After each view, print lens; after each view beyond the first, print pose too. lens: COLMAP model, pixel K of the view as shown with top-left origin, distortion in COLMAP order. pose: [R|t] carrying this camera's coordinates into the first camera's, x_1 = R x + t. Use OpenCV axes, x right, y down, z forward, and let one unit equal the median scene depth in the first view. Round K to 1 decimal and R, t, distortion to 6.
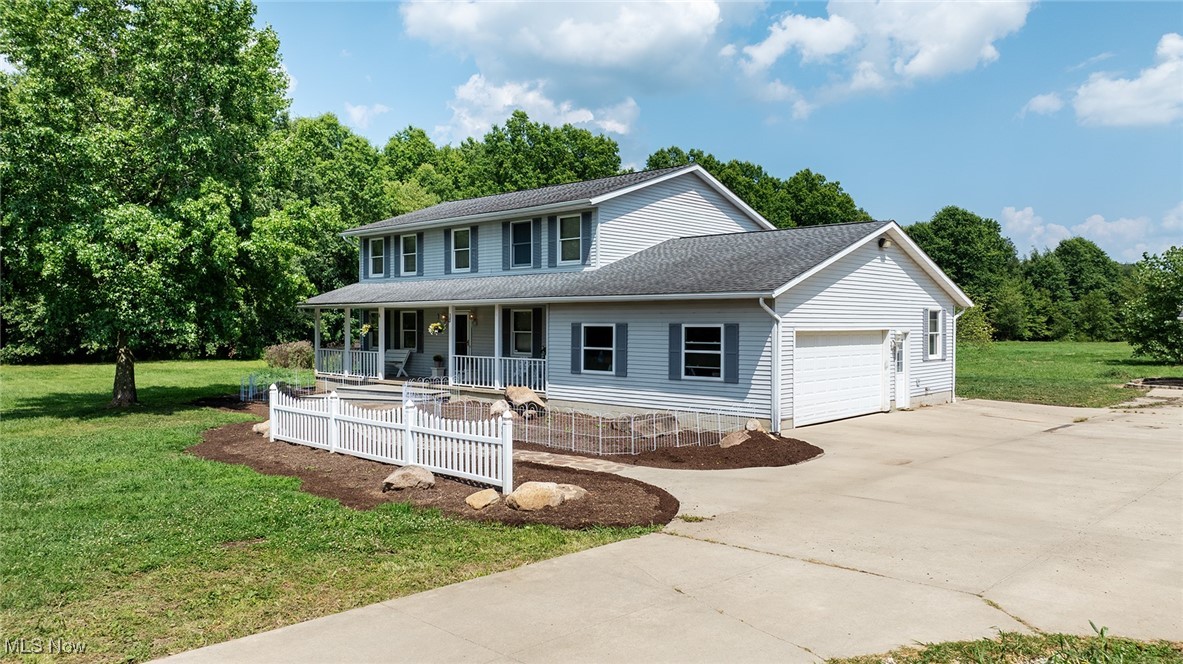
lens RADIAL K [[854.5, 0, 587.5], [0, 854.5, 329.7], [0, 0, 1]] dist [-0.034041, 0.046360]
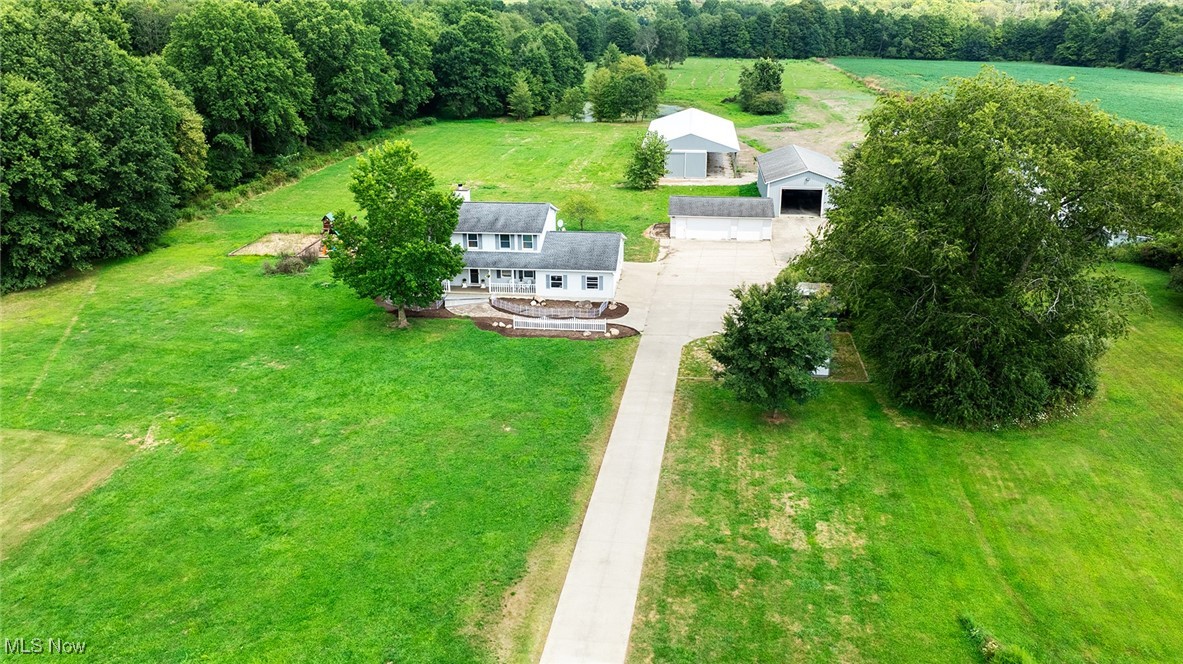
lens RADIAL K [[980.4, 0, 588.9], [0, 980.4, 331.7], [0, 0, 1]] dist [-0.008217, 0.026350]
pose [[0.808681, -0.204625, 0.551511, -2.075936], [0.011097, 0.942688, 0.333491, -1.090689], [-0.588143, -0.263568, 0.764604, -2.145623]]
